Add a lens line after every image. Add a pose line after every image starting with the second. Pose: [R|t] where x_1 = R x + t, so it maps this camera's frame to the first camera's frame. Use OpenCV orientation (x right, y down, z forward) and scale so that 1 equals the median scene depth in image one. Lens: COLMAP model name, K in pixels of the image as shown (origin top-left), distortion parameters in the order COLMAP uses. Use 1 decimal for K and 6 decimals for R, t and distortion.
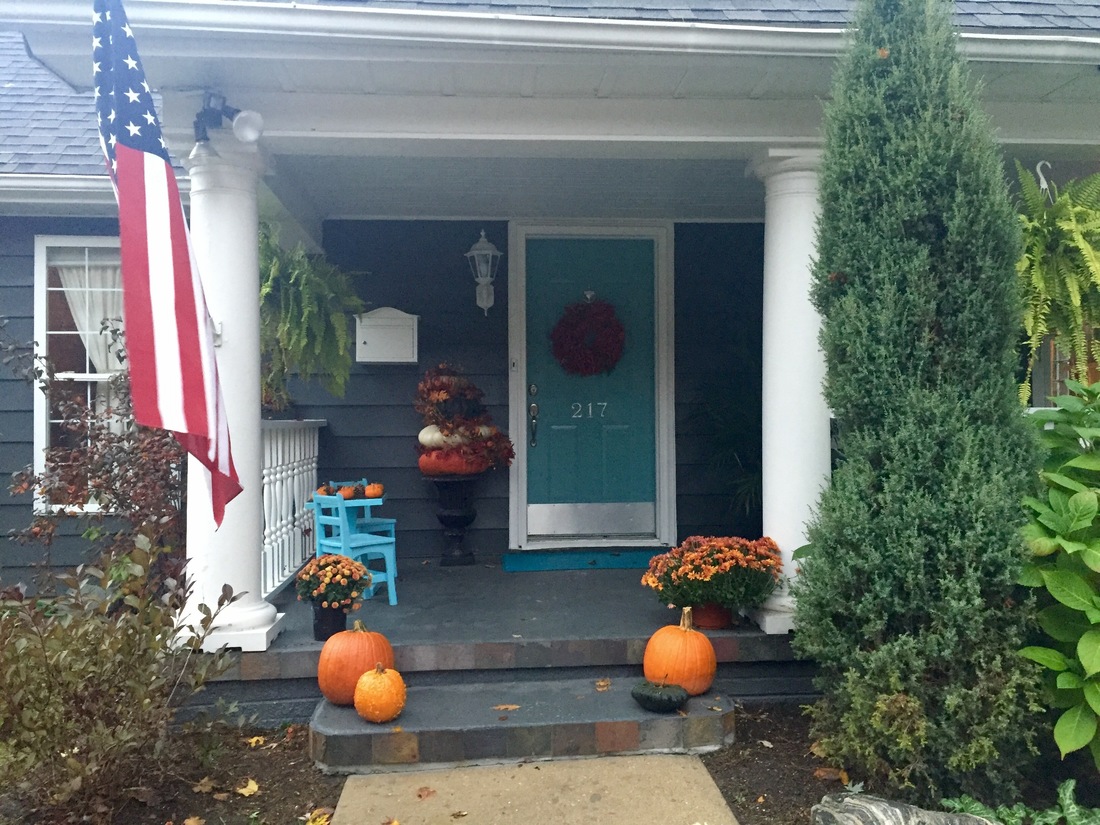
lens RADIAL K [[930.1, 0, 537.3], [0, 930.1, 414.9], [0, 0, 1]] dist [0.039049, -0.005703]
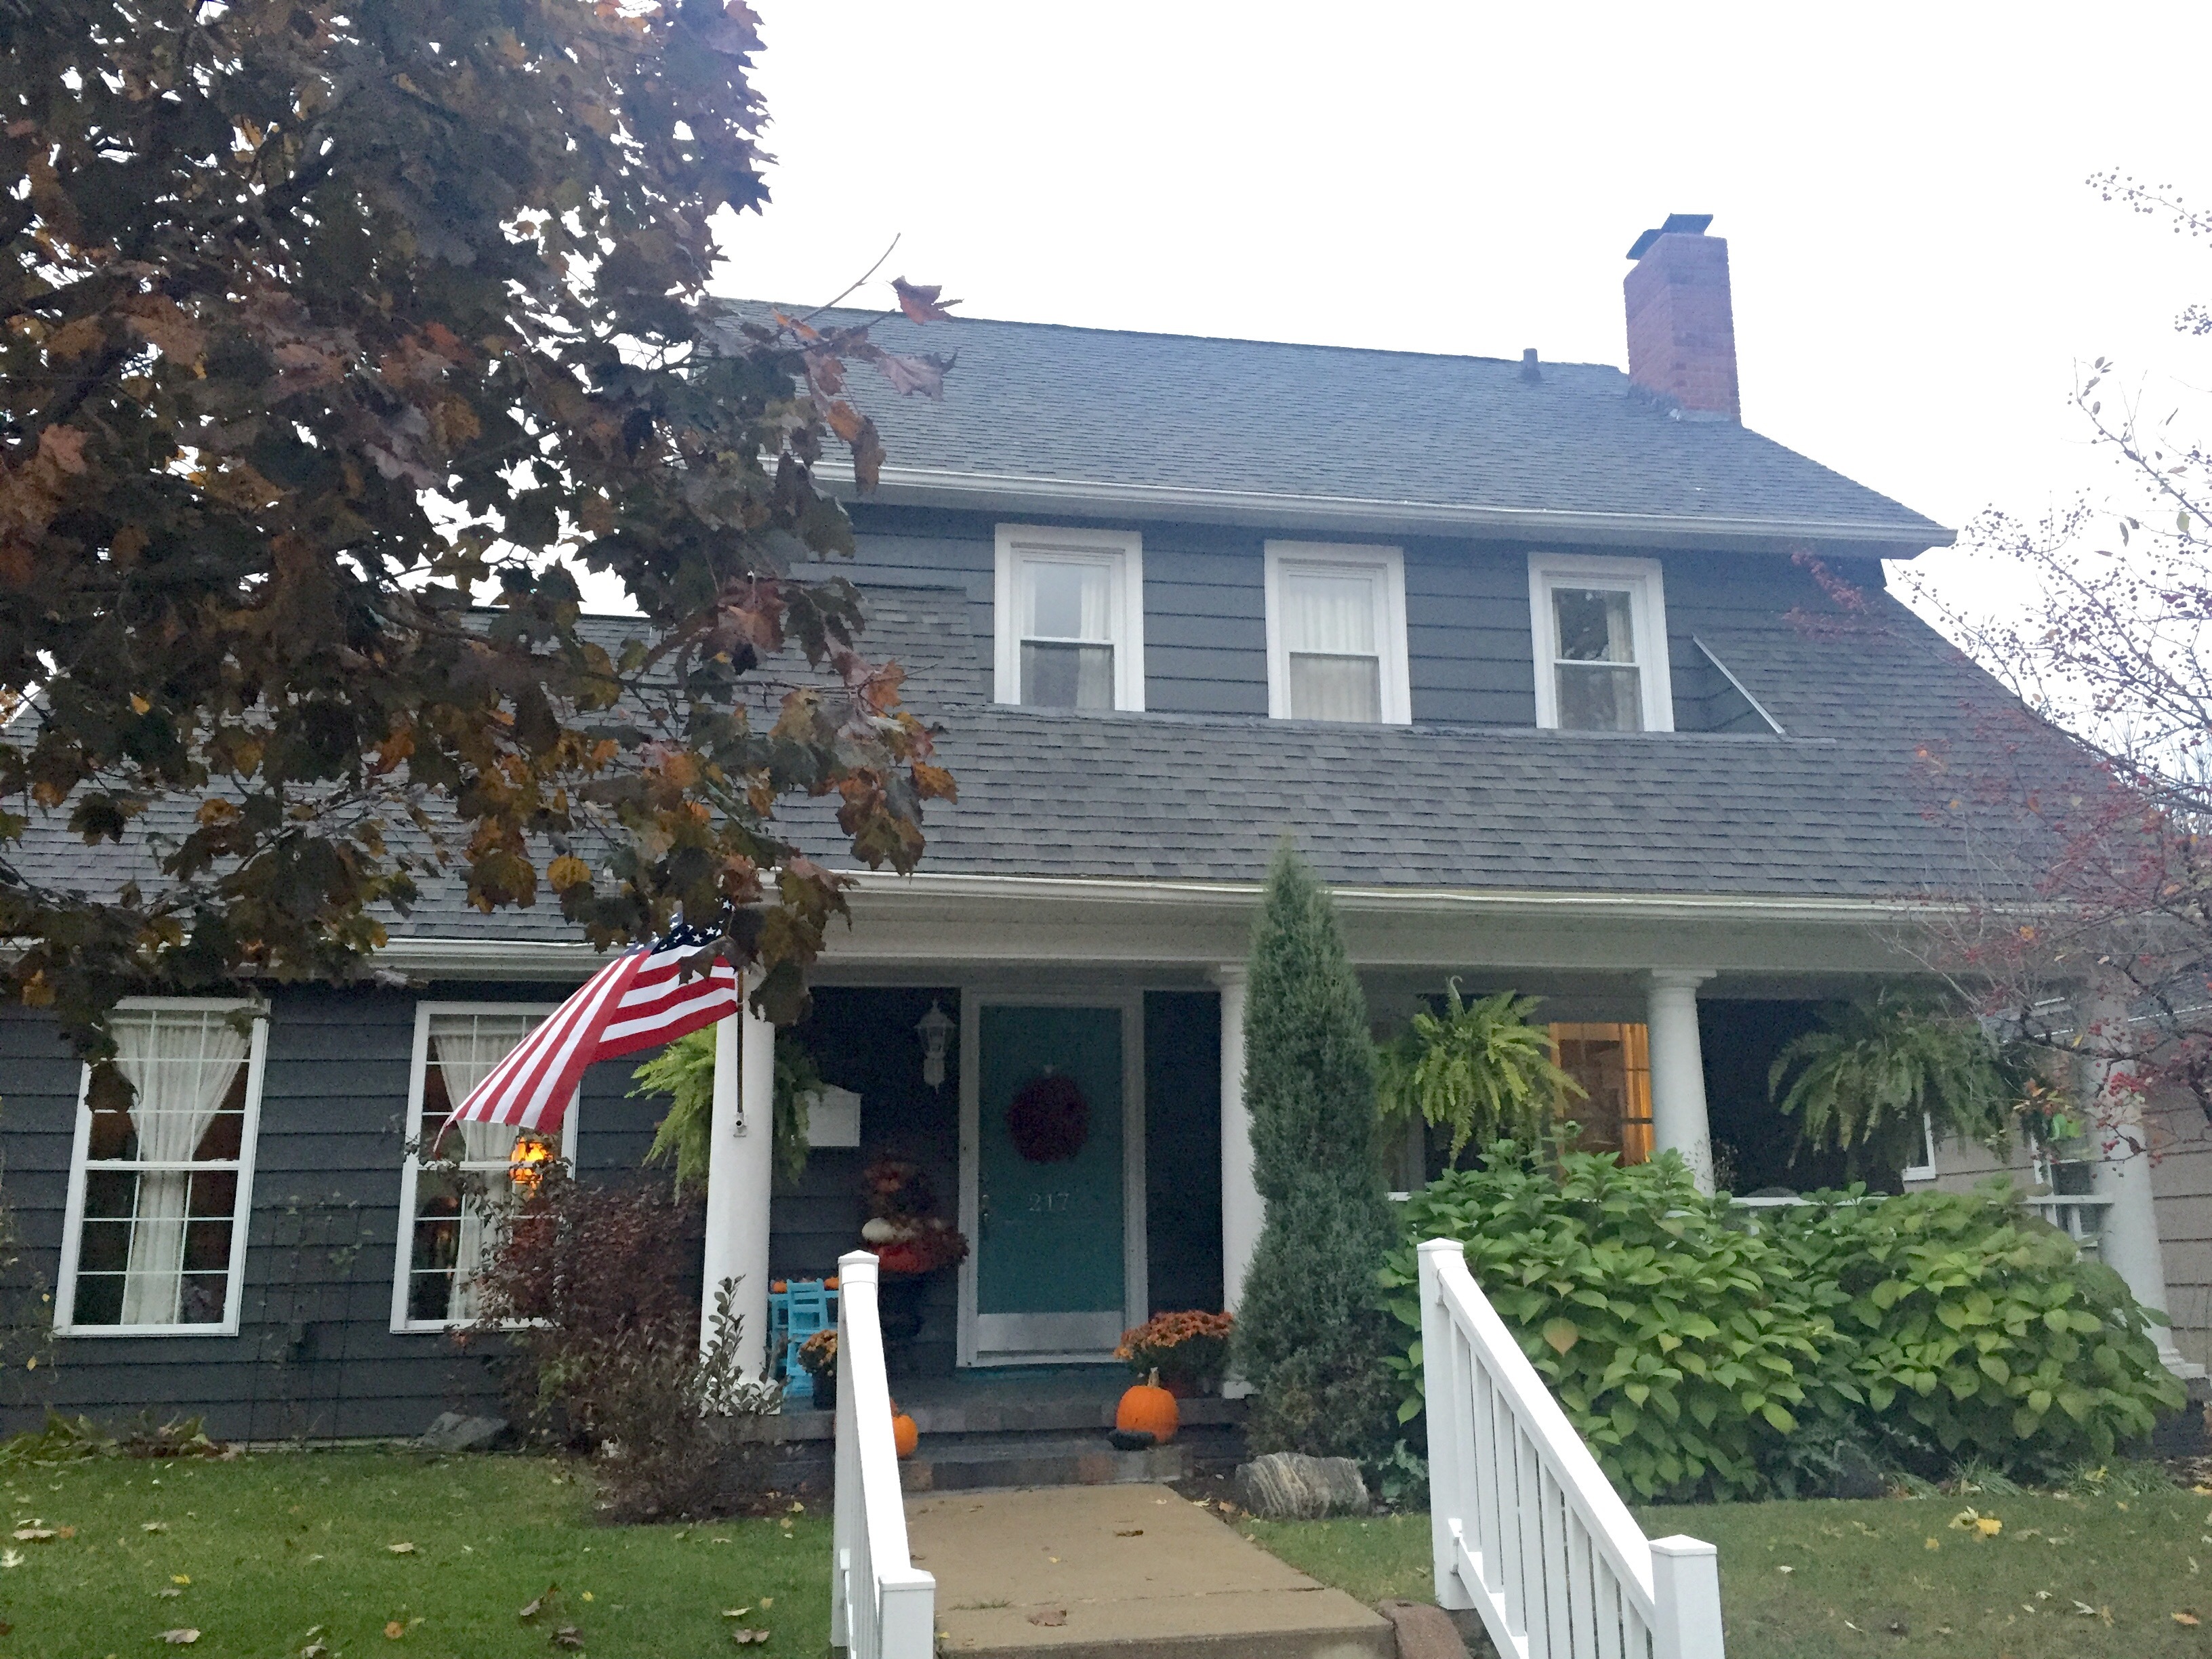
lens RADIAL K [[1870.3, 0, 1080.5], [0, 1870.3, 834.3], [0, 0, 1]] dist [0.039049, -0.005703]
pose [[0.994470, 0.018245, 0.103427, -0.218873], [0.004224, 0.977048, -0.212975, 0.068164], [-0.104939, 0.212234, 0.971568, -1.665407]]
